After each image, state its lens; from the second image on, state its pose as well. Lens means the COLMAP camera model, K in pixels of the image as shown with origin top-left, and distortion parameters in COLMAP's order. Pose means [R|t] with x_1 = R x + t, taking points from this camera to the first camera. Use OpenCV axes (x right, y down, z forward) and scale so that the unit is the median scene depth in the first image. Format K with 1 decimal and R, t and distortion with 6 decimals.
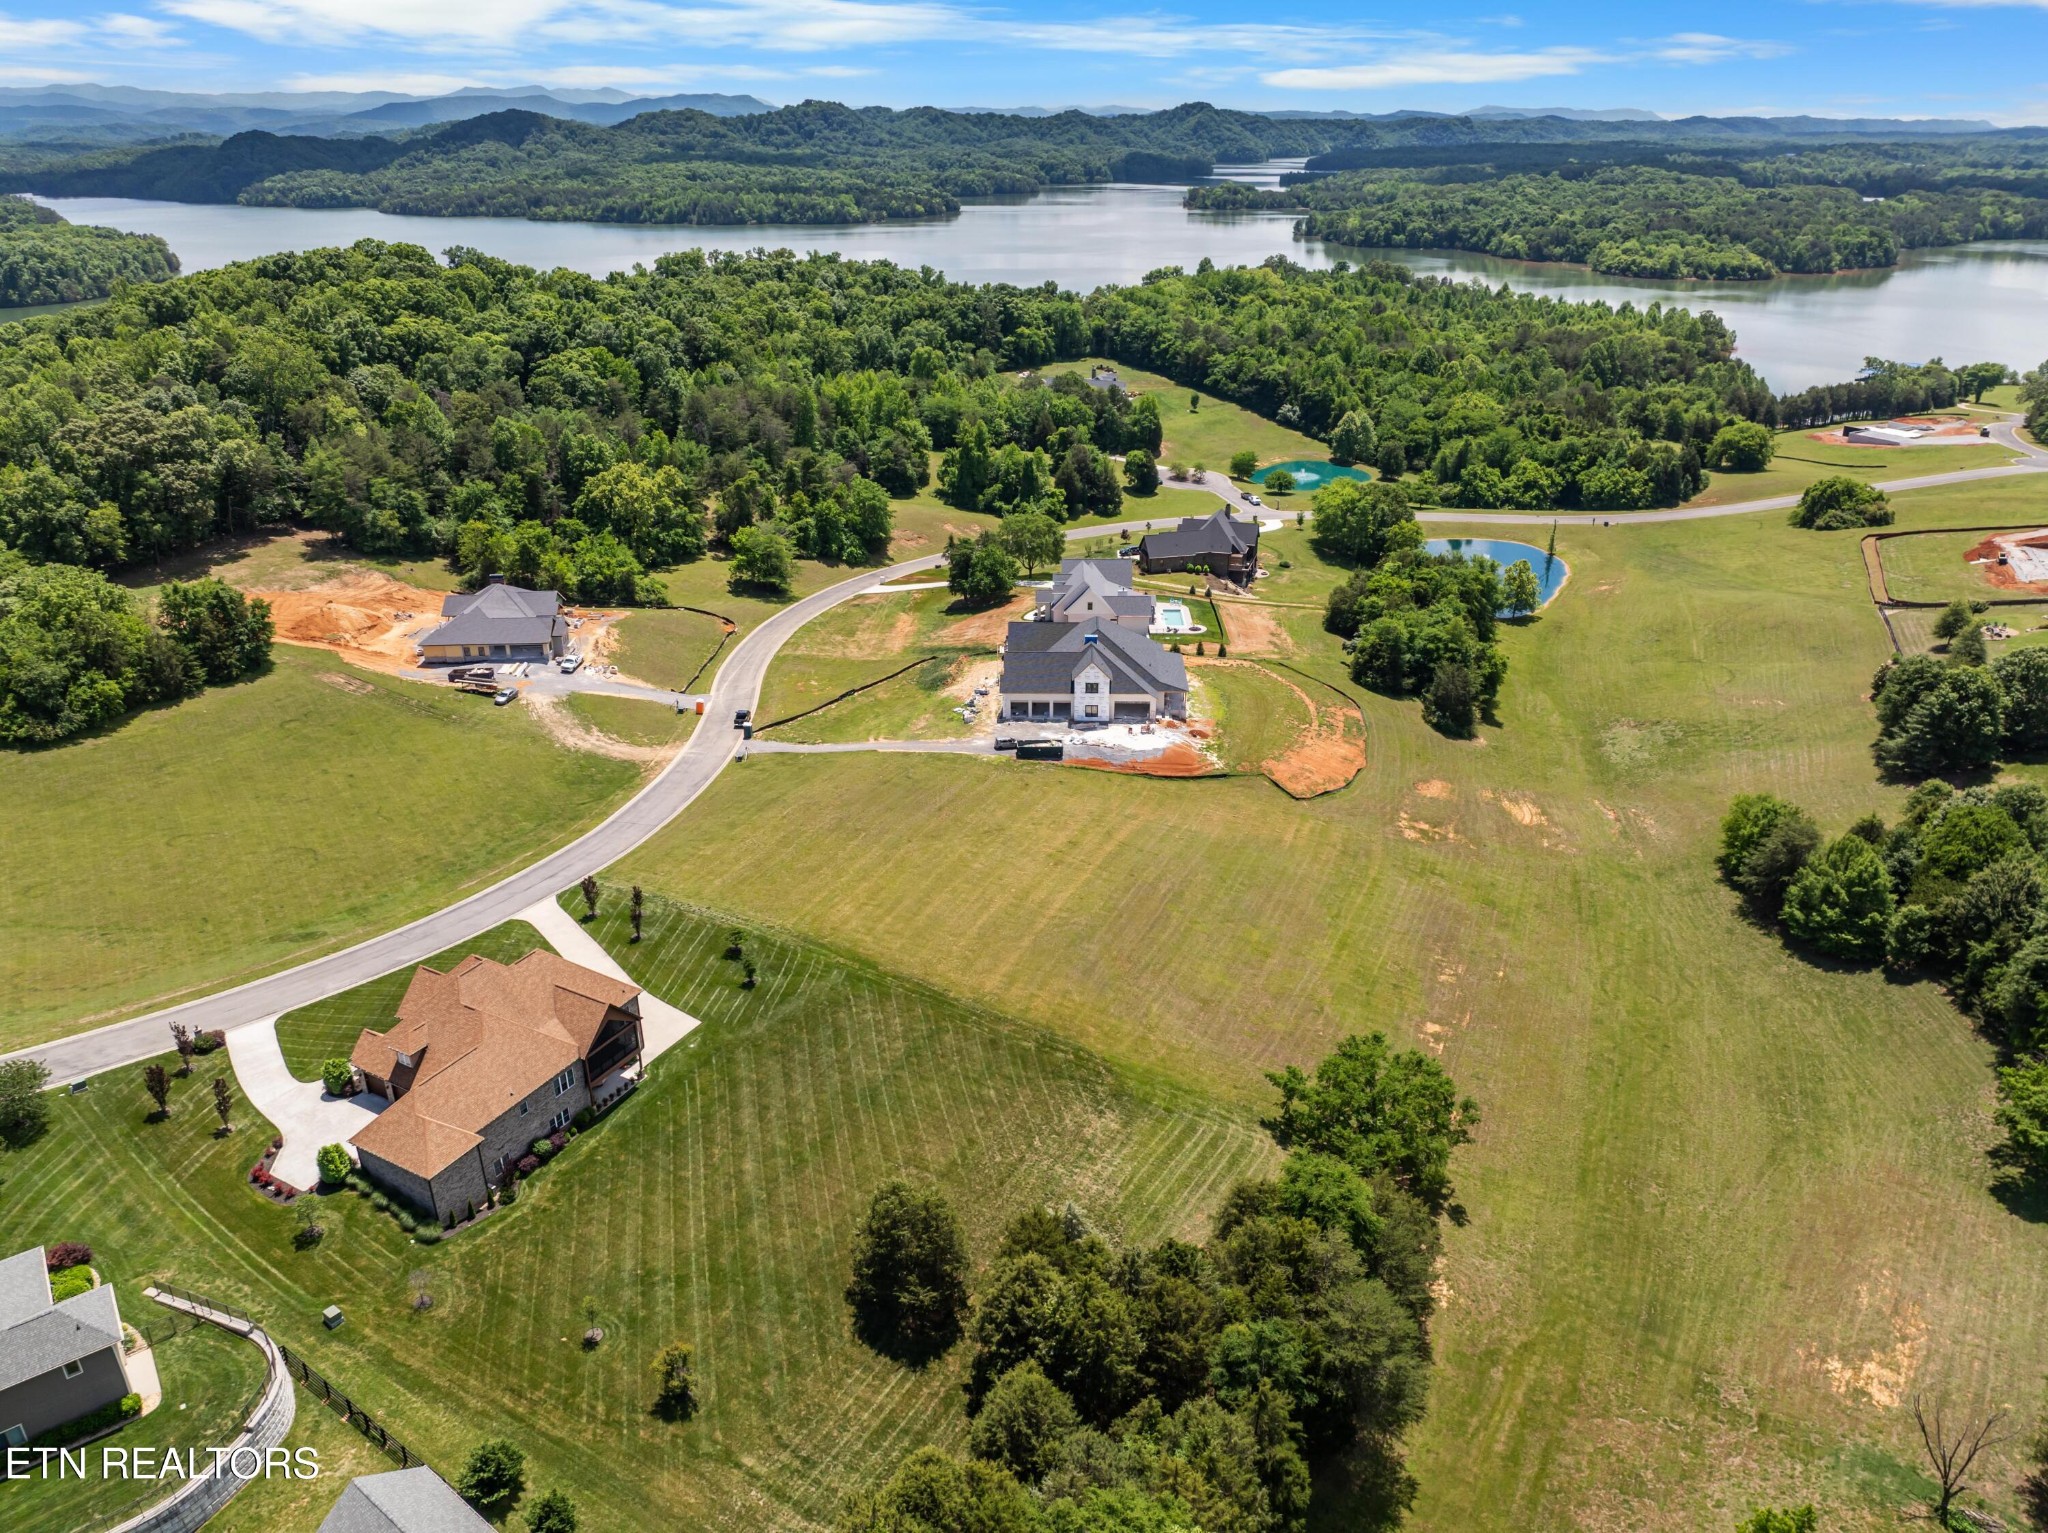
lens RADIAL K [[1445.0, 0, 1024.0], [0, 1445.0, 766.5], [0, 0, 1]] dist [-0.049521, 0.018483]
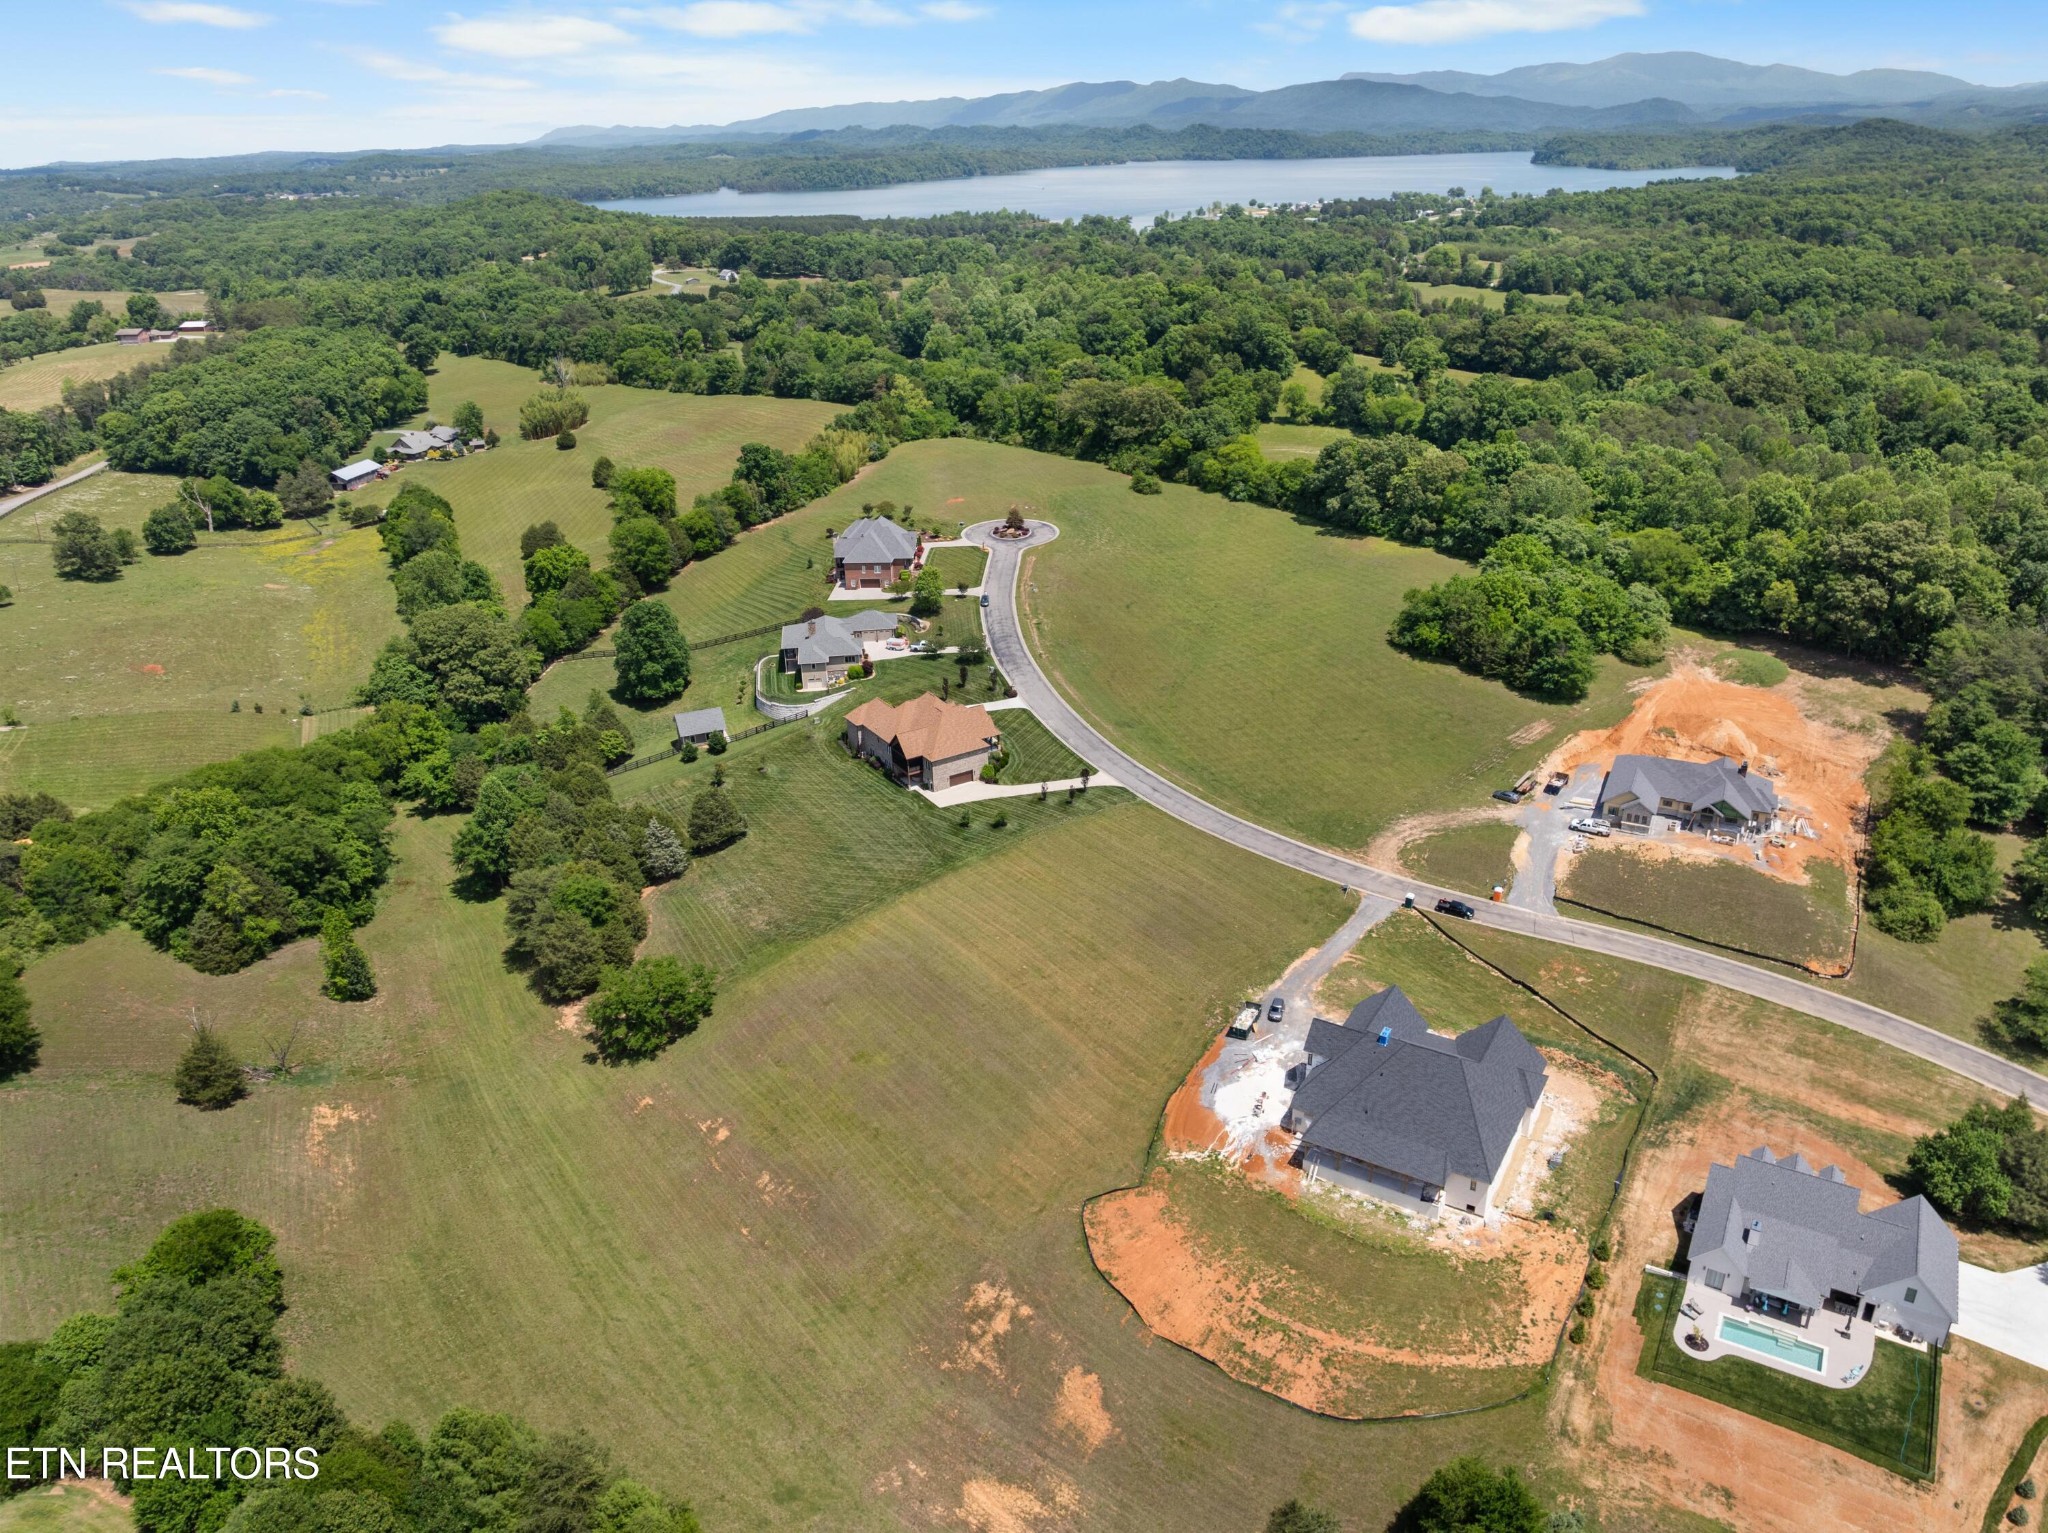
lens RADIAL K [[1445.0, 0, 1024.0], [0, 1445.0, 766.5], [0, 0, 1]] dist [-0.049521, 0.018483]
pose [[-0.495596, 0.370472, -0.785579, 0.571550], [-0.333383, 0.754047, 0.565922, -0.467597], [0.802023, 0.542368, -0.250194, 0.775317]]
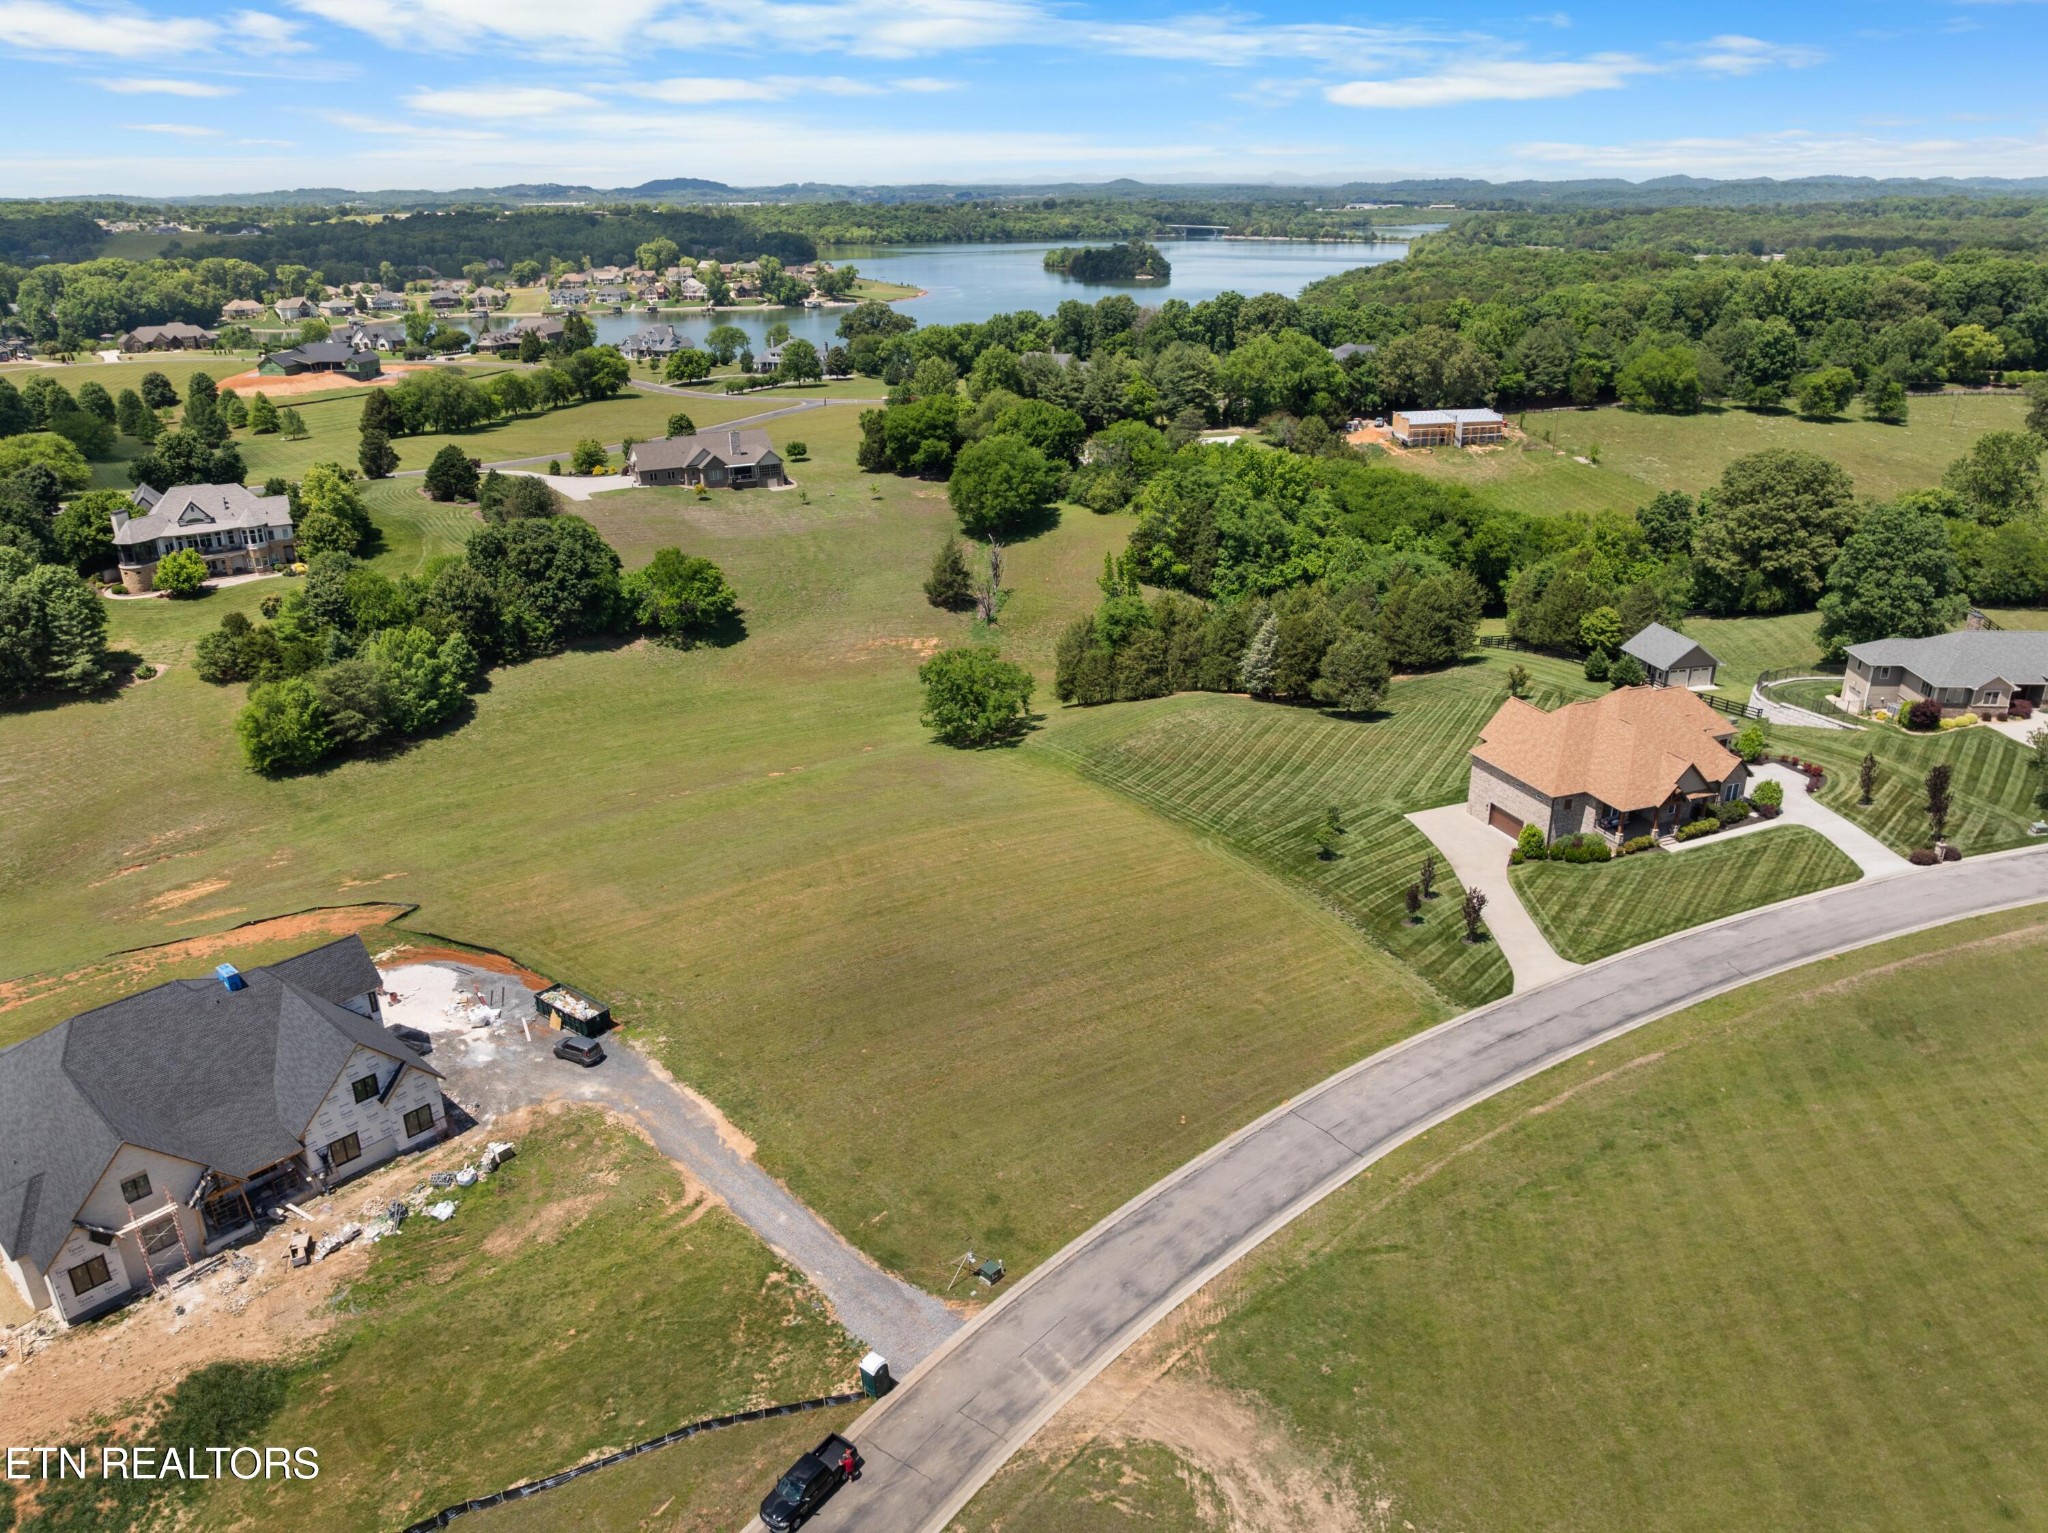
lens RADIAL K [[1445.0, 0, 1024.0], [0, 1445.0, 766.5], [0, 0, 1]] dist [-0.049521, 0.018483]
pose [[-0.760623, -0.234994, 0.605169, -0.318532], [0.277590, 0.724942, 0.630399, -0.280667], [-0.586852, 0.647486, -0.486175, 0.831926]]
